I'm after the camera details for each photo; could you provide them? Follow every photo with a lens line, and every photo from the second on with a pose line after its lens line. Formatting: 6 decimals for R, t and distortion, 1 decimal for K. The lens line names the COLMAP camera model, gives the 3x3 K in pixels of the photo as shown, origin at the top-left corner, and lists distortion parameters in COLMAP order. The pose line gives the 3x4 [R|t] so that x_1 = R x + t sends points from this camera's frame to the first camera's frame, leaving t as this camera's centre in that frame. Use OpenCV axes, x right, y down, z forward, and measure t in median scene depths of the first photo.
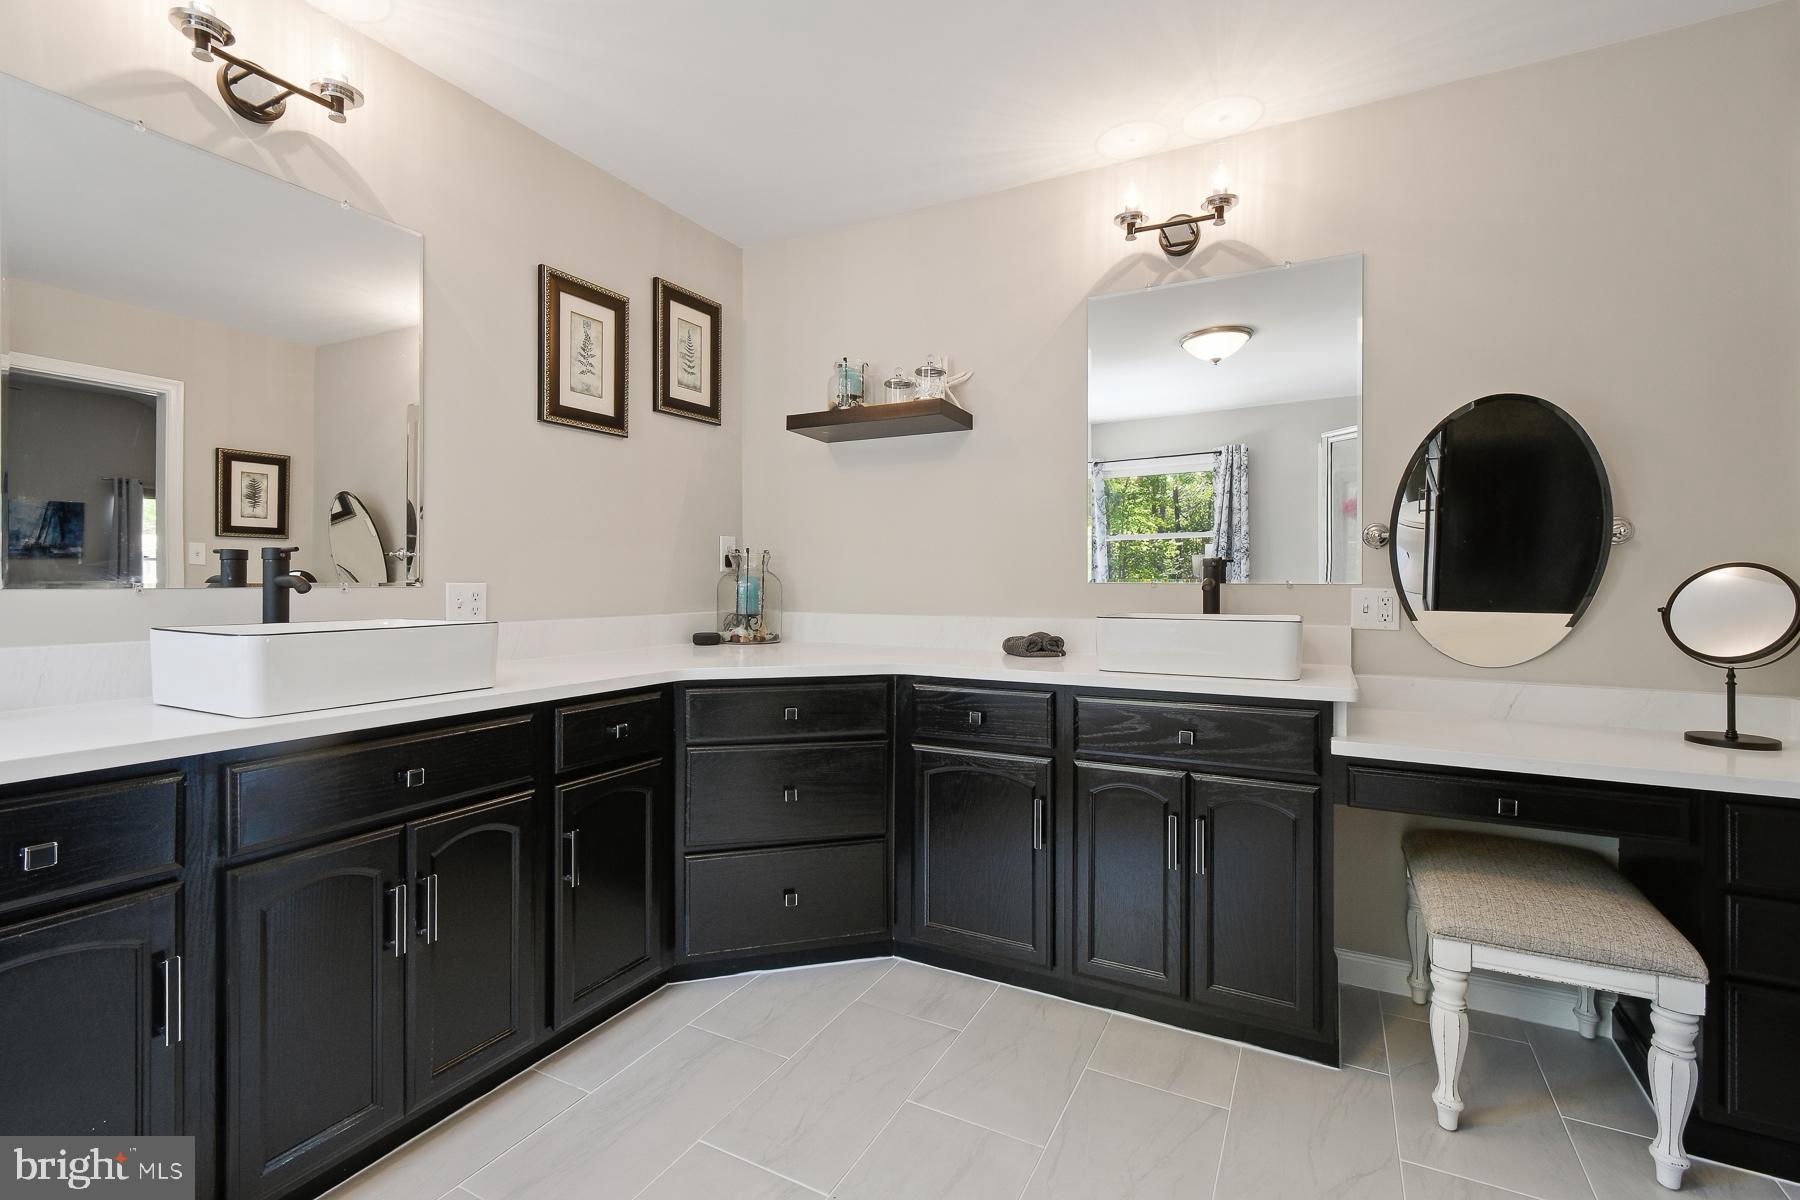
lens RADIAL K [[807.0, 0, 899.0], [0, 807.0, 588.4], [0, 0, 1]] dist [0.001850, -0.000420]
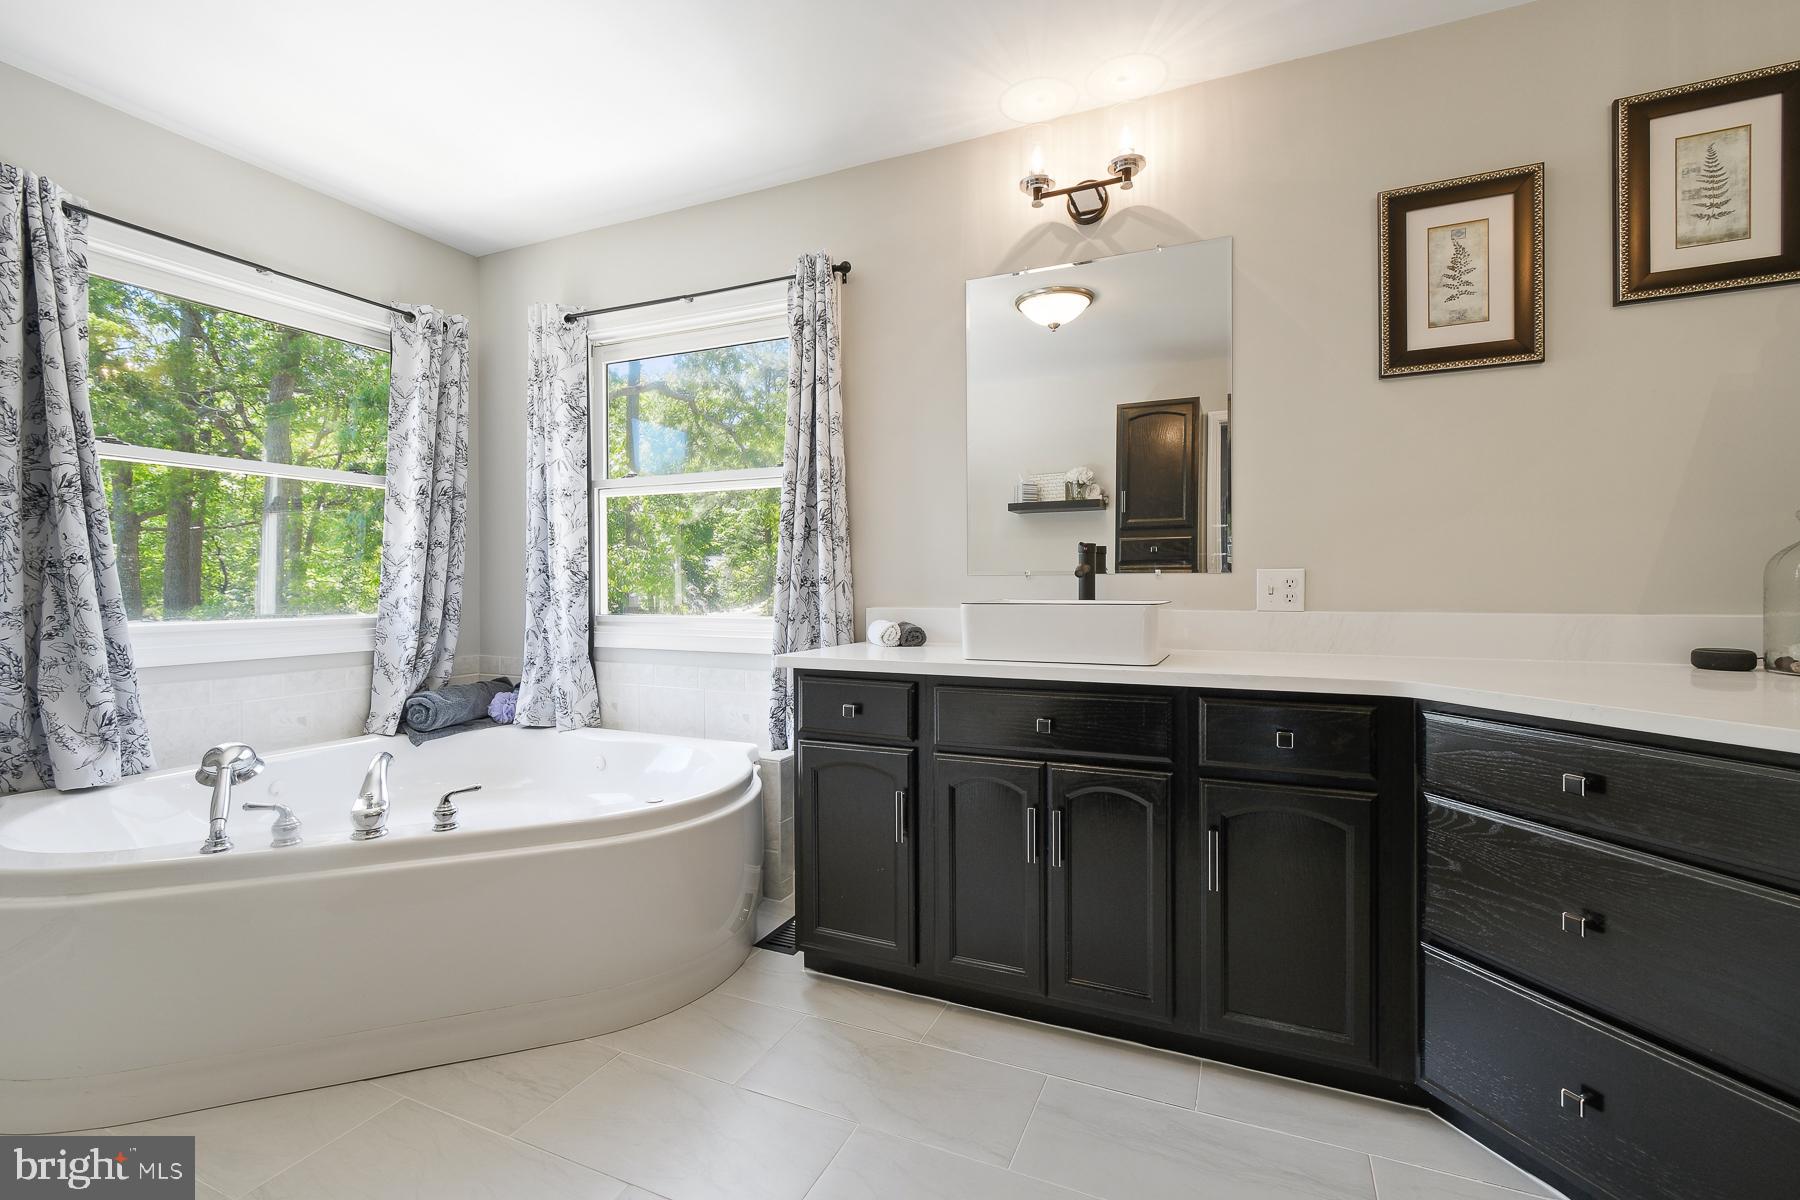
lens RADIAL K [[807.0, 0, 899.0], [0, 807.0, 588.4], [0, 0, 1]] dist [0.001850, -0.000420]
pose [[0.063145, 0.006884, -0.997981, 0.314619], [-0.004771, 0.999967, 0.006596, 0.010037], [0.997993, 0.004345, 0.063176, 0.367092]]
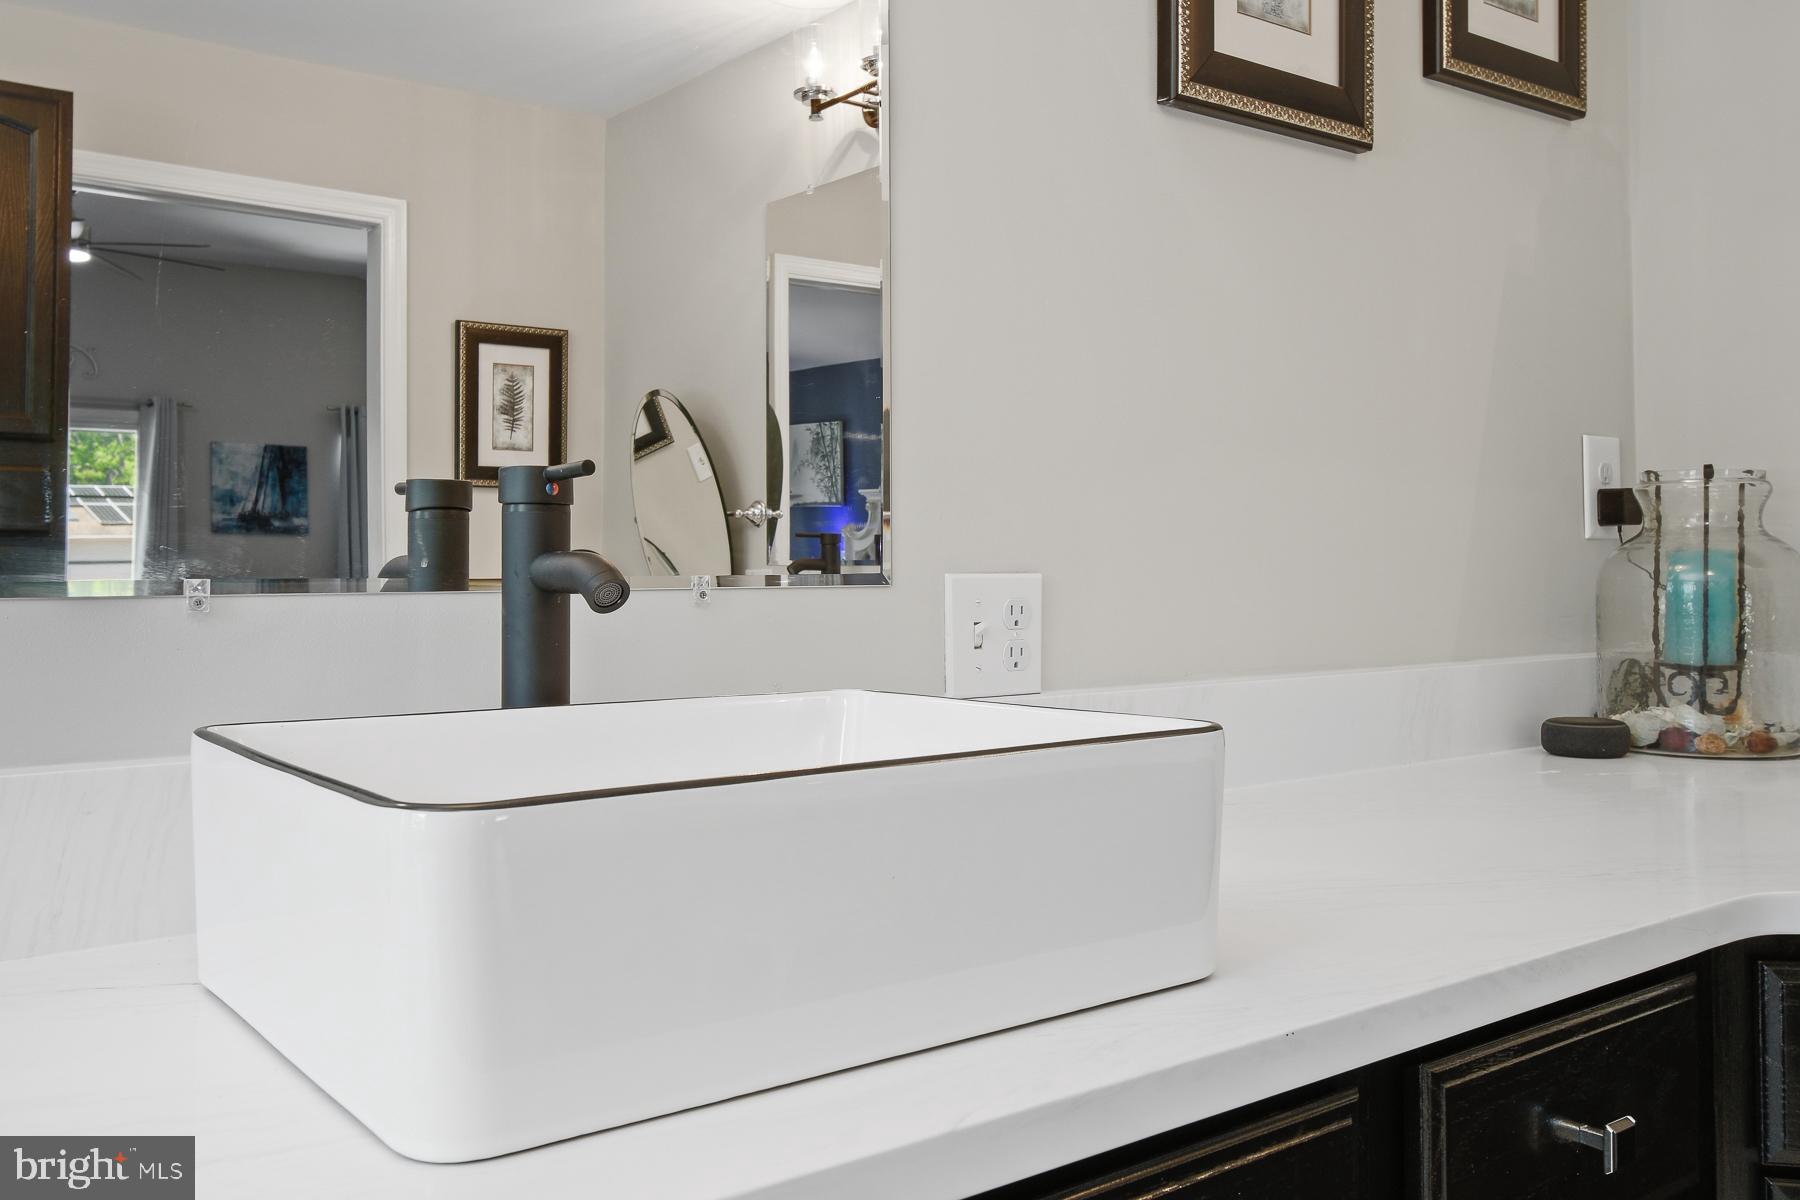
lens RADIAL K [[1523.2, 0, 896.3], [0, 1523.2, 540.7], [0, 0, 1]] dist [-0.003134, 0.001194]
pose [[0.908141, -0.010402, -0.418536, -0.234359], [0.000626, 0.999724, -0.023487, -0.004399], [0.418665, 0.021067, 0.907896, 0.308461]]
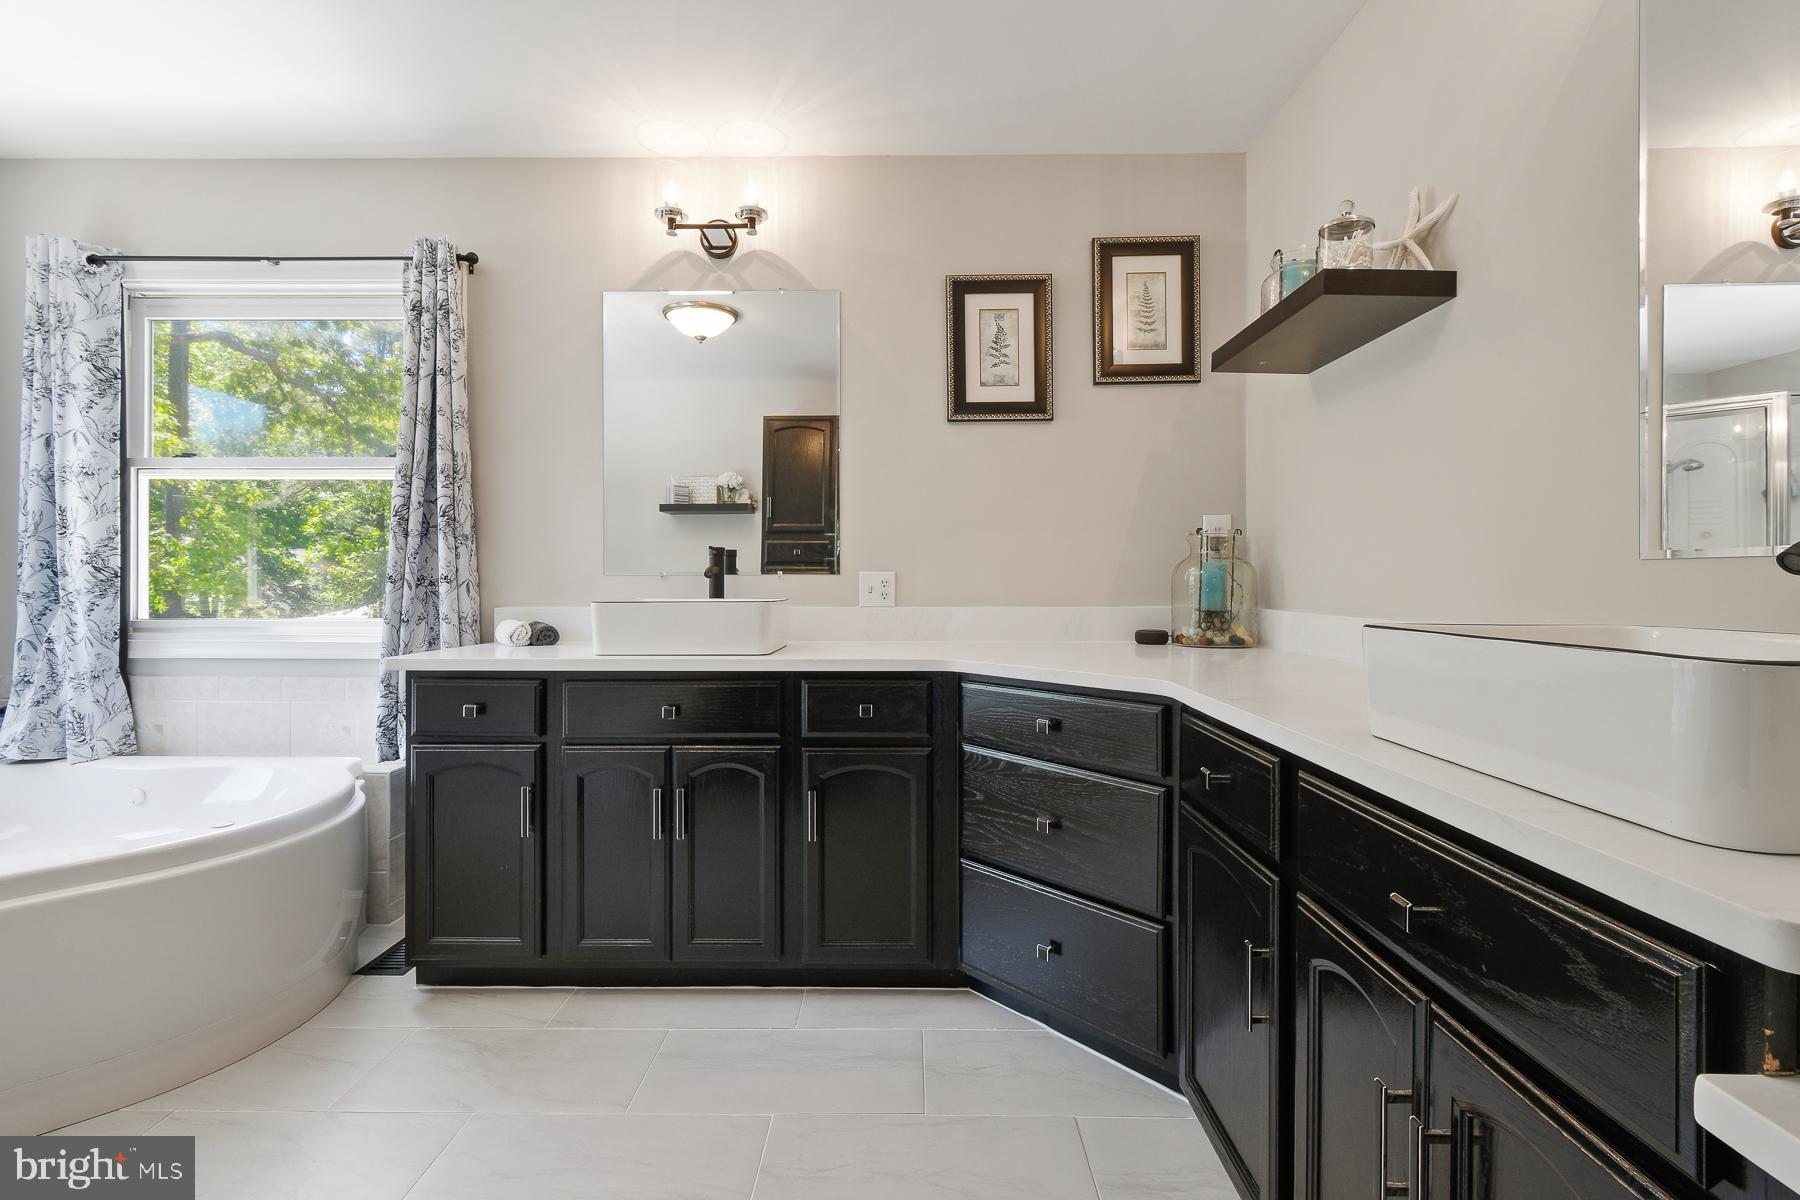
lens RADIAL K [[811.8, 0, 906.0], [0, 811.8, 578.6], [0, 0, 1]] dist [0.004314, -0.001141]
pose [[0.458498, -0.003982, -0.888687, 0.410617], [-0.007404, 0.999938, -0.008300, 0.010006], [0.888665, 0.010385, 0.458440, 0.380264]]
